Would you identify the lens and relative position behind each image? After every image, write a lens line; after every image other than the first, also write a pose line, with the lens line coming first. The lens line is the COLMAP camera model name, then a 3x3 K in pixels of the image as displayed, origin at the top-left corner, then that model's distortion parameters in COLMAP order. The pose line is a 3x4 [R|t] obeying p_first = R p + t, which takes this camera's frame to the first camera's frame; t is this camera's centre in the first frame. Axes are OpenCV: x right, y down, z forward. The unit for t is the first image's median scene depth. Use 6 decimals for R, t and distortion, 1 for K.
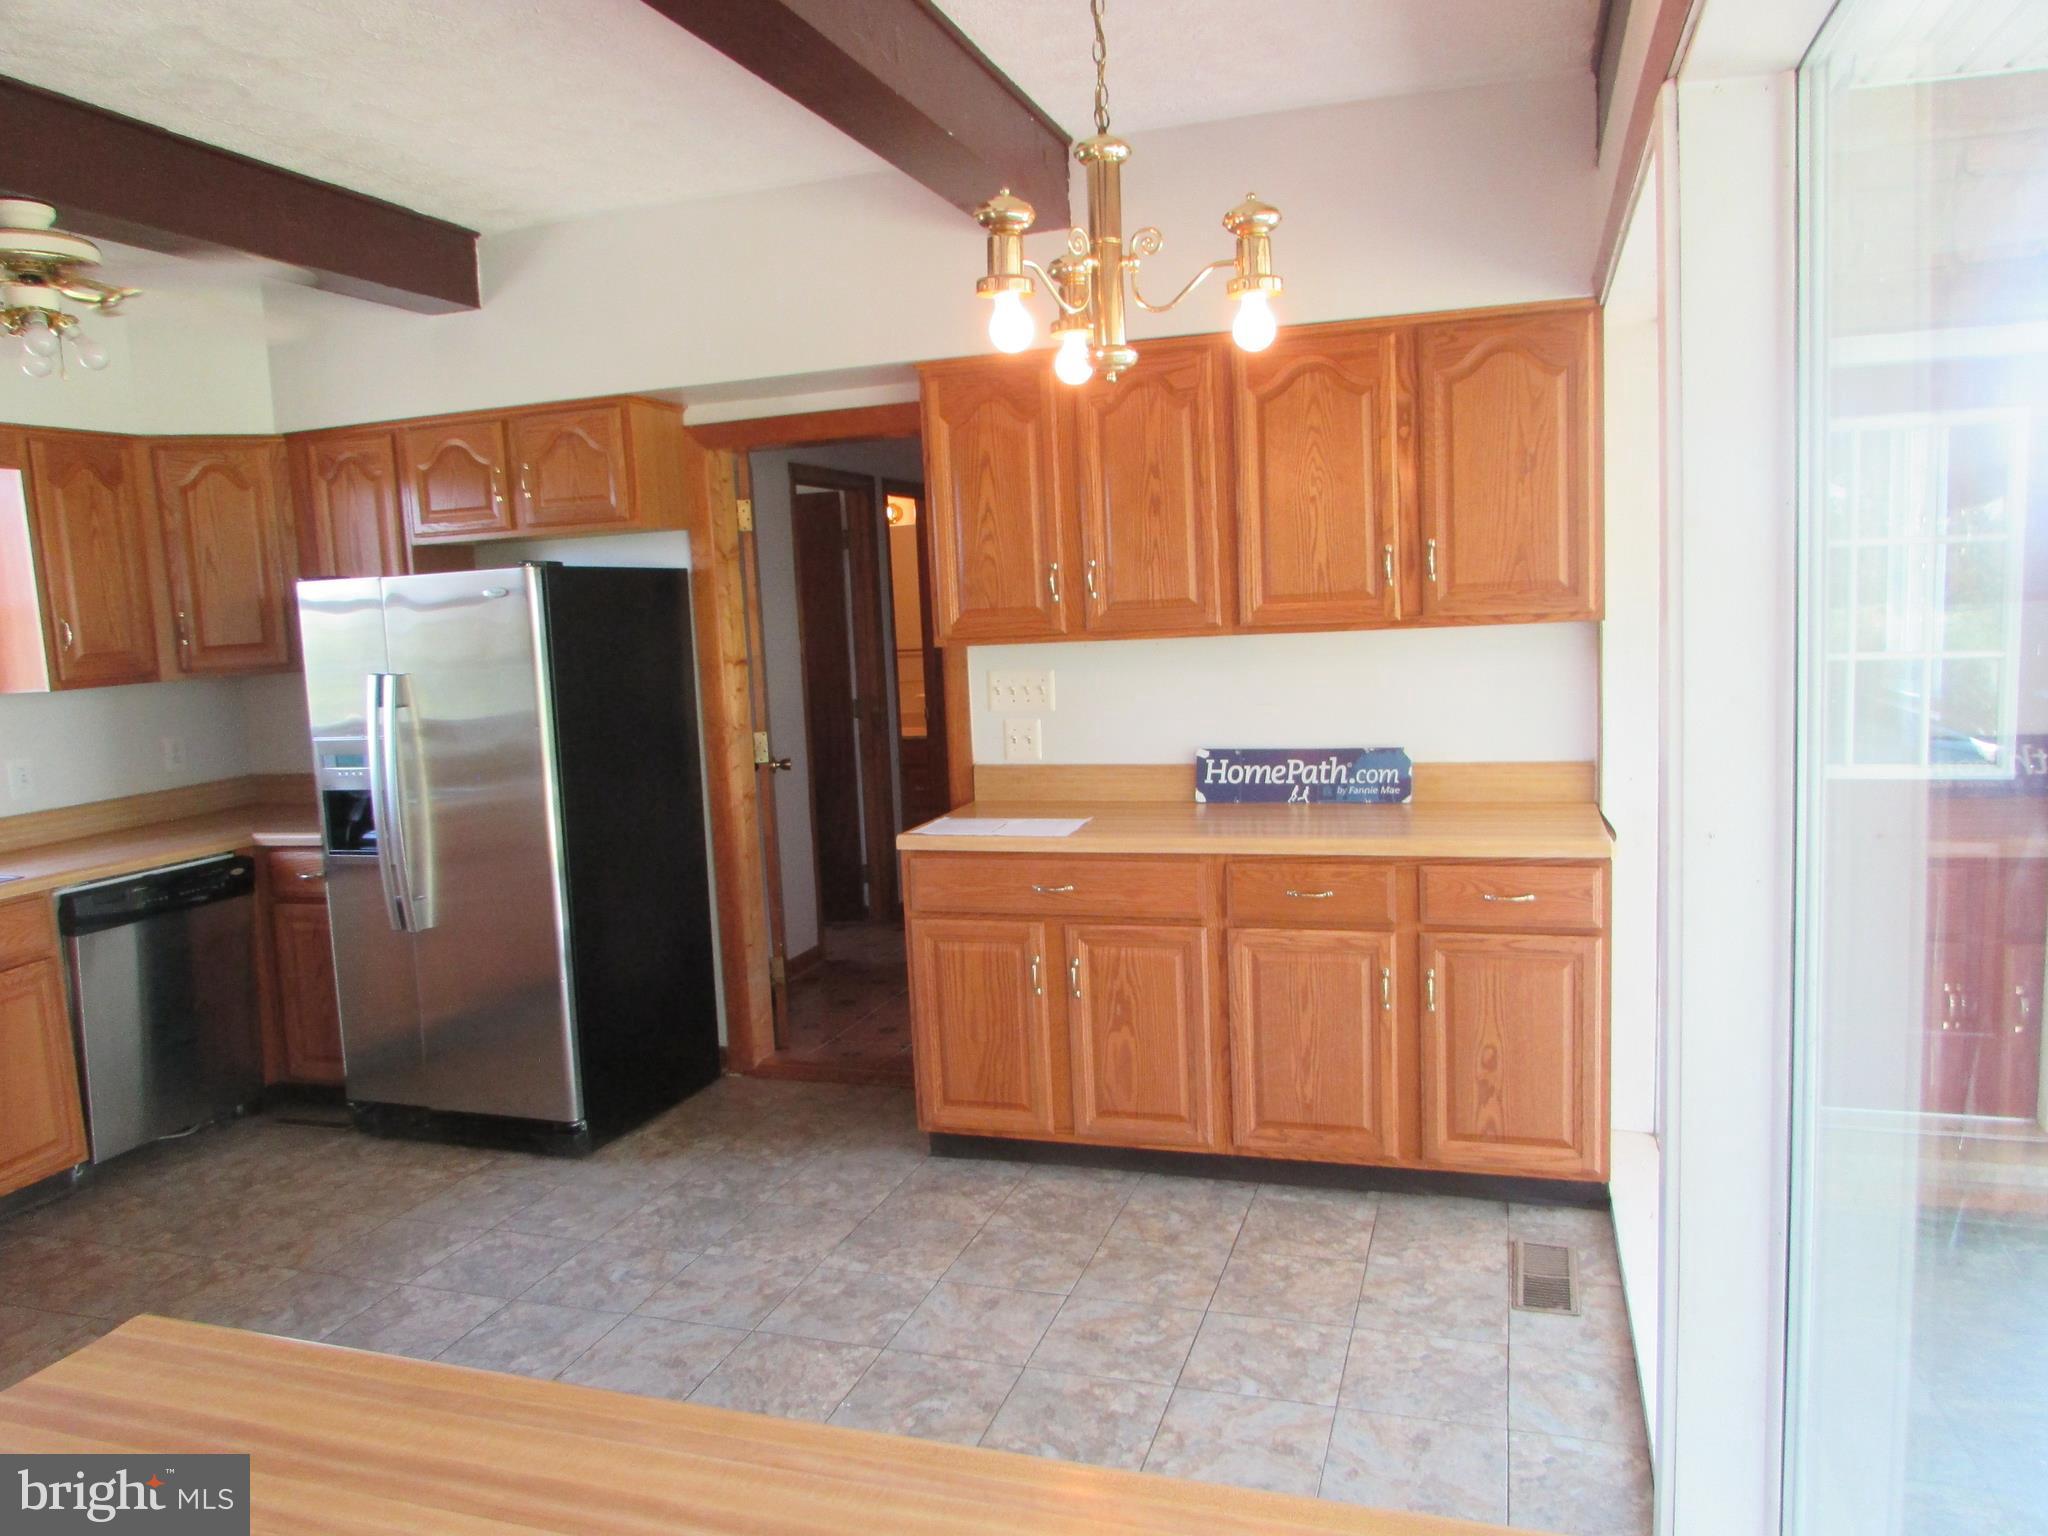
lens RADIAL K [[1449.2, 0, 1020.7], [0, 1449.2, 759.7], [0, 0, 1]] dist [-0.021685, 0.002179]
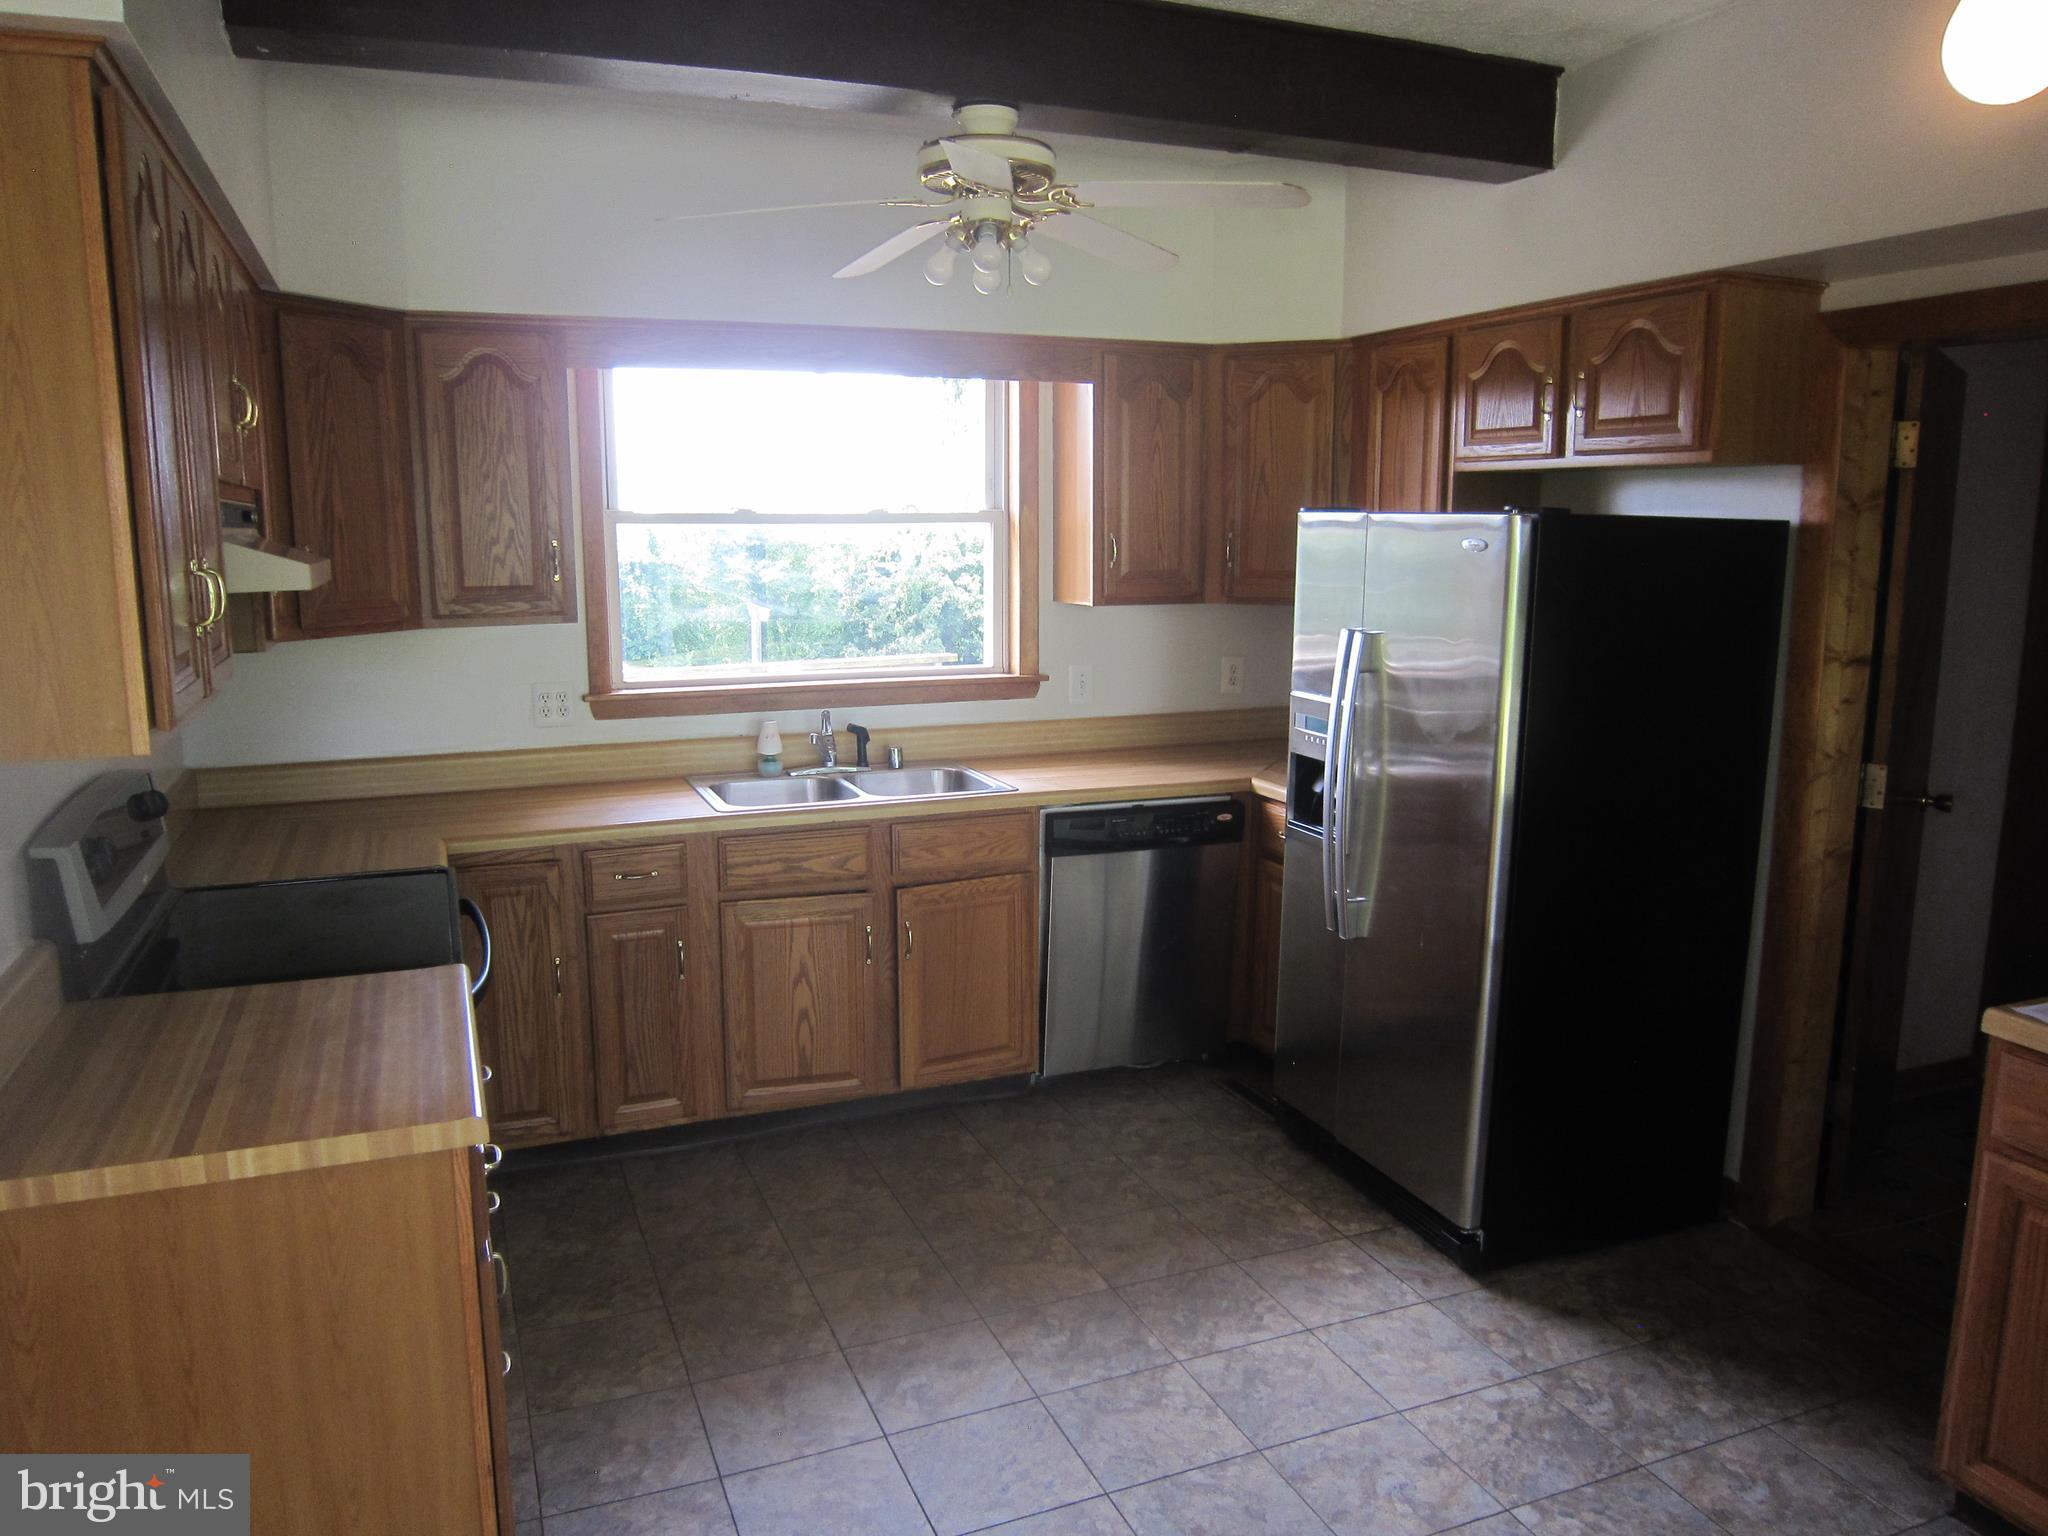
lens RADIAL K [[1444.9, 0, 1023.9], [0, 1444.9, 760.5], [0, 0, 1]] dist [-0.063787, 0.009272]
pose [[0.653259, 0.178175, -0.735872, 0.051632], [-0.124757, 0.983962, 0.127493, -0.060006], [0.746786, 0.008520, 0.665010, 0.275104]]
